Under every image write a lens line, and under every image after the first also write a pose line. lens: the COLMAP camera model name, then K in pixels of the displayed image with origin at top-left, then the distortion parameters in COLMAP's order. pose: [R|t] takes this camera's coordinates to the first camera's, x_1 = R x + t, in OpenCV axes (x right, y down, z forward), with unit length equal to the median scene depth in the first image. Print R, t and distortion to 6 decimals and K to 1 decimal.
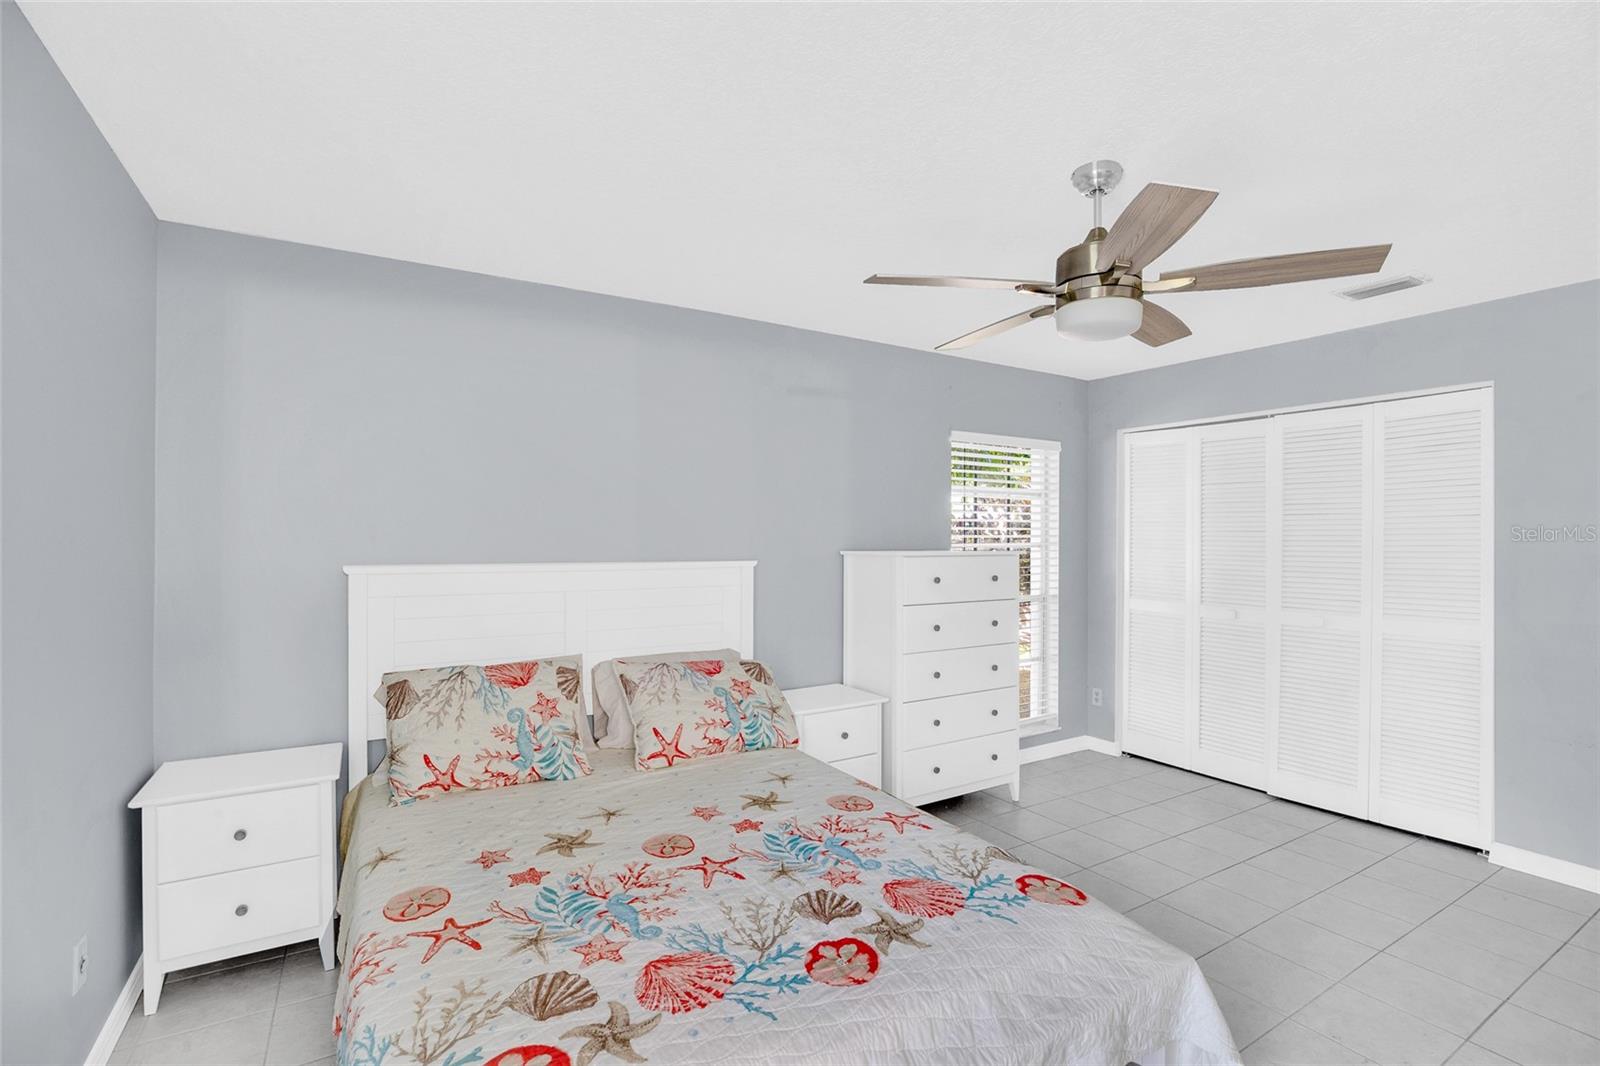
lens RADIAL K [[731.3, 0, 813.4], [0, 731.3, 534.5], [0, 0, 1]] dist [-0.034600, 0.005385]
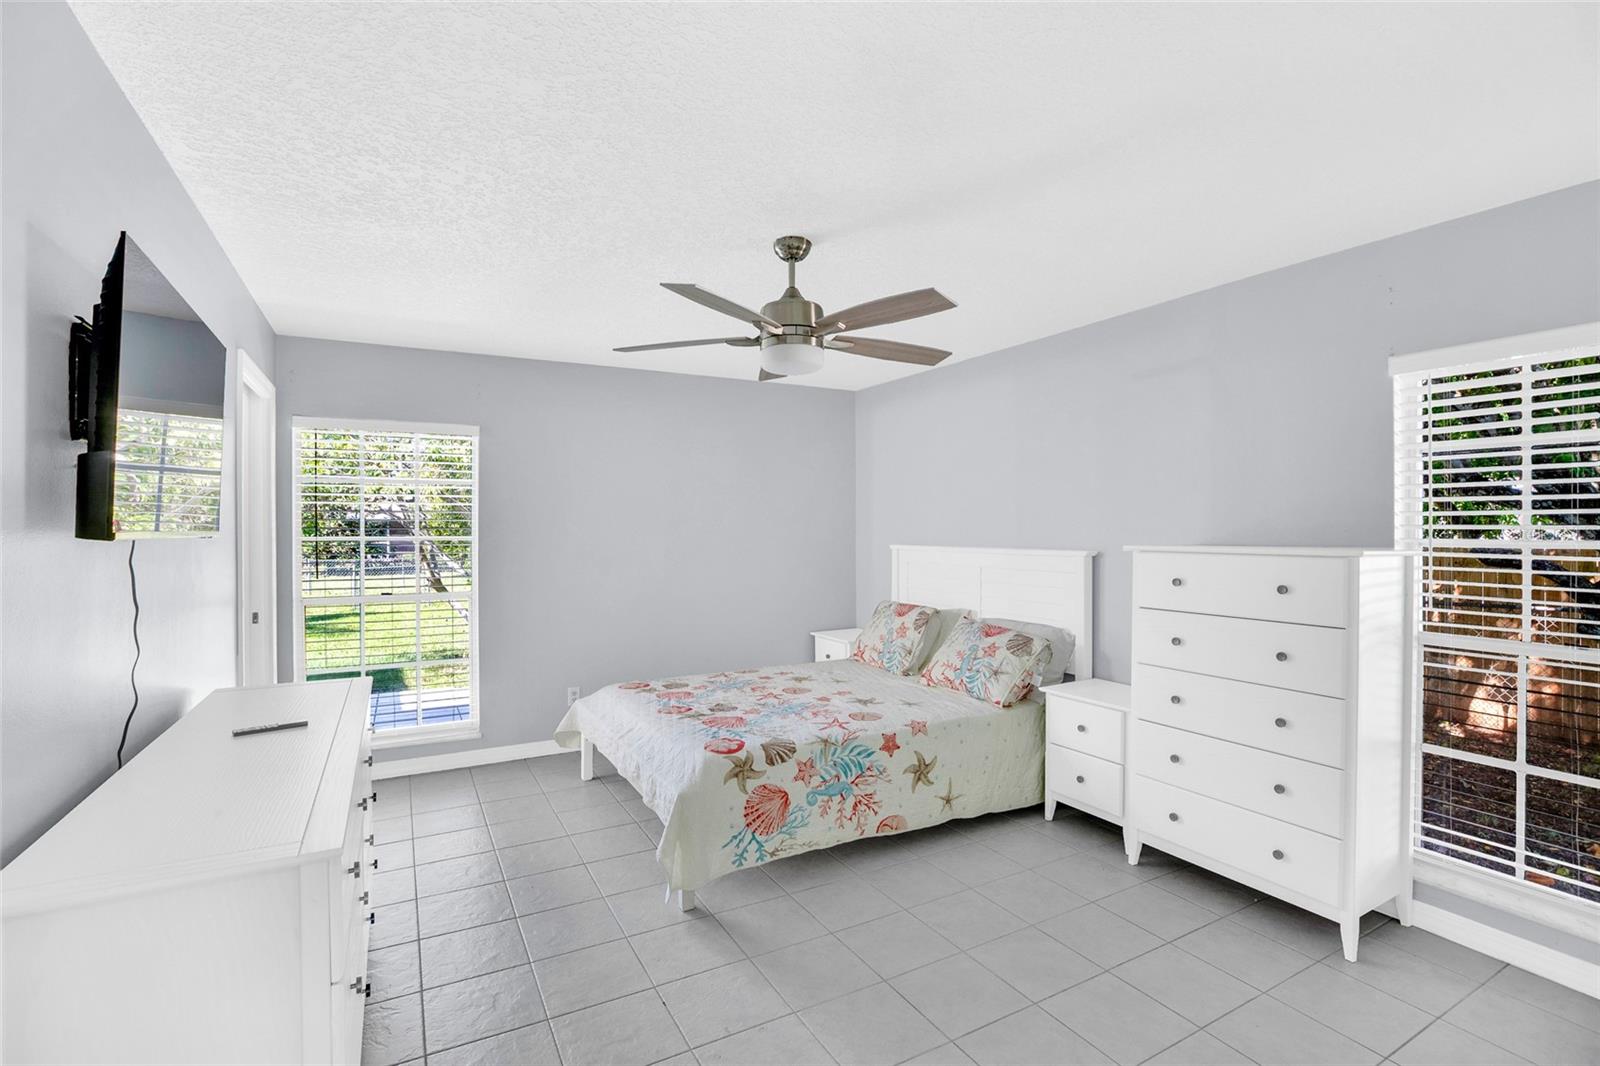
lens RADIAL K [[731.3, 0, 807.0], [0, 731.3, 531.0], [0, 0, 1]] dist [-0.034600, 0.005385]
pose [[-0.041549, 0.002092, -0.999134, 1.639569], [0.010207, 0.999947, 0.001669, -0.000390], [0.999084, -0.010129, -0.041568, 1.040263]]
